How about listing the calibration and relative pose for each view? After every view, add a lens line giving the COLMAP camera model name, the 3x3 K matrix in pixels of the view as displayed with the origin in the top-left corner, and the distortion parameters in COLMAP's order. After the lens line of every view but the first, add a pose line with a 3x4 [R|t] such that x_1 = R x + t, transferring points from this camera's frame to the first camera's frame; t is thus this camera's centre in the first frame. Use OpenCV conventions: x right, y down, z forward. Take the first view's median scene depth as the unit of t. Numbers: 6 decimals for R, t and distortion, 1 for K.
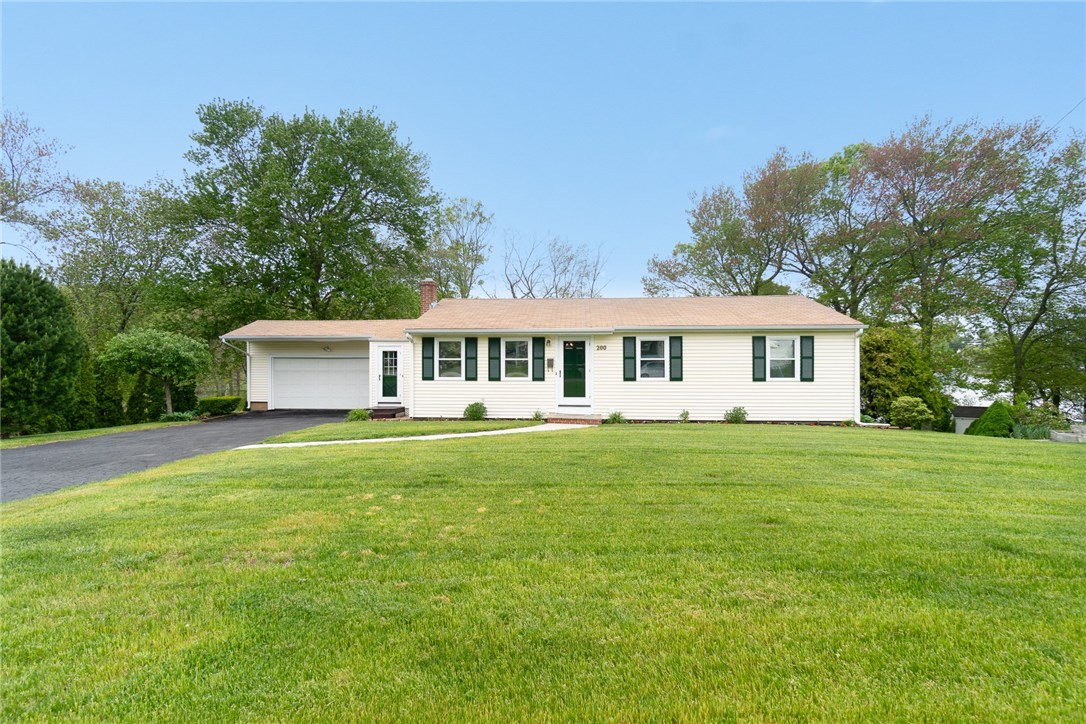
lens RADIAL K [[537.5, 0, 535.2], [0, 537.5, 362.8], [0, 0, 1]] dist [-0.003043, -0.000617]
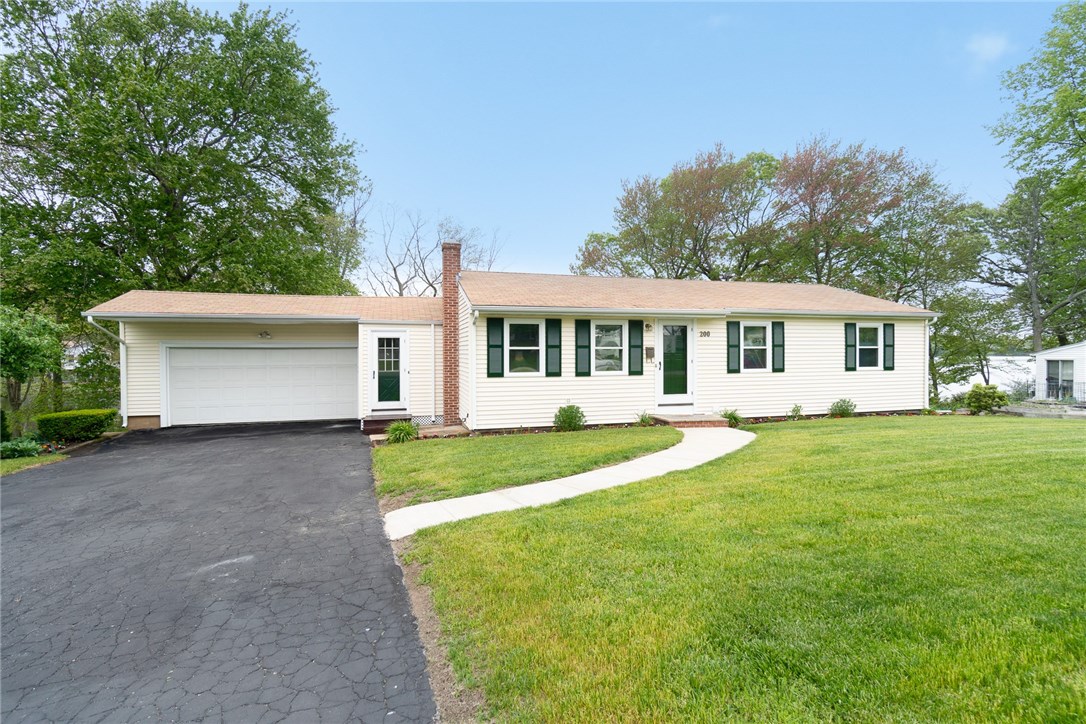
lens RADIAL K [[523.9, 0, 541.3], [0, 523.9, 361.5], [0, 0, 1]] dist [-0.004600, -0.000129]
pose [[0.931667, -0.010519, 0.363160, -0.353592], [0.006201, 0.999896, 0.013054, 0.002217], [-0.363259, -0.009910, 0.931635, 0.287004]]
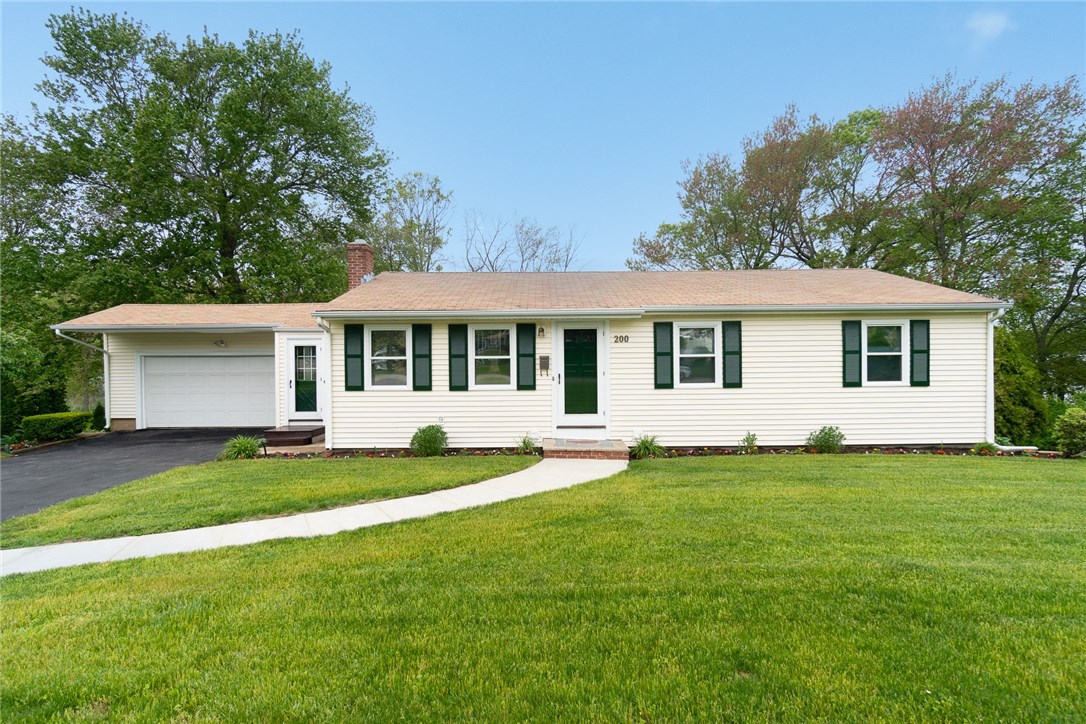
lens RADIAL K [[523.9, 0, 541.3], [0, 523.9, 361.5], [0, 0, 1]] dist [-0.004600, -0.000129]
pose [[0.996045, -0.008969, 0.088391, -0.027885], [0.008124, 0.999918, 0.009917, -0.006313], [-0.088473, -0.009160, 0.996036, 0.315011]]
